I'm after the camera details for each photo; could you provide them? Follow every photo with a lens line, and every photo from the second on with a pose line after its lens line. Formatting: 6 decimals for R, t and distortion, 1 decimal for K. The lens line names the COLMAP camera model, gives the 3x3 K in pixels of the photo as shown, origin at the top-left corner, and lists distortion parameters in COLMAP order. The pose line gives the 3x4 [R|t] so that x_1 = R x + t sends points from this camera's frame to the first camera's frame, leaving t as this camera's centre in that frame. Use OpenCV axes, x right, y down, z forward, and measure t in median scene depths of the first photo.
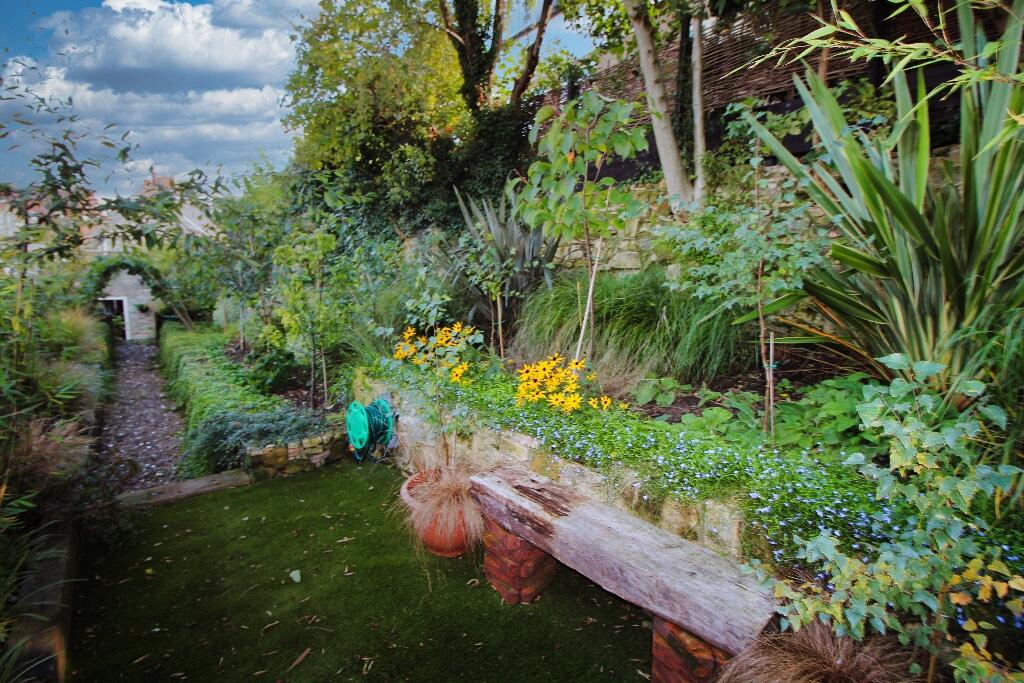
lens RADIAL K [[474.1, 0, 513.7], [0, 474.1, 334.2], [0, 0, 1]] dist [0.001001, -0.016721]
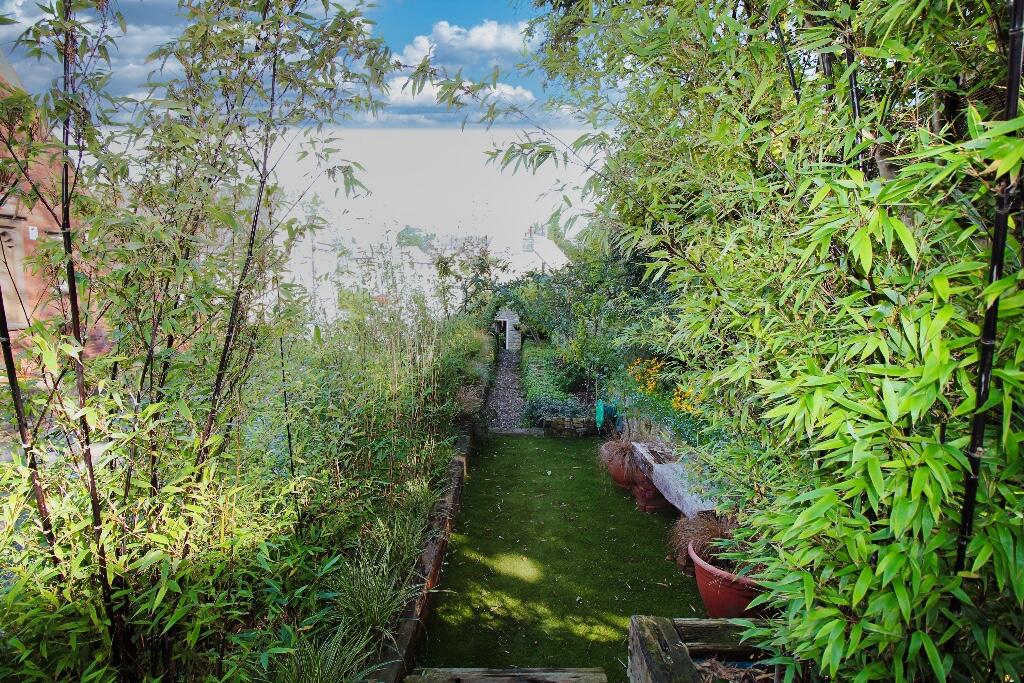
lens RADIAL K [[474.1, 0, 513.7], [0, 474.1, 334.2], [0, 0, 1]] dist [0.001001, -0.016721]
pose [[0.775460, 0.040266, -0.630111, 0.320112], [-0.065430, 0.997716, -0.016766, -0.027602], [0.627997, 0.054230, 0.776324, -0.344093]]
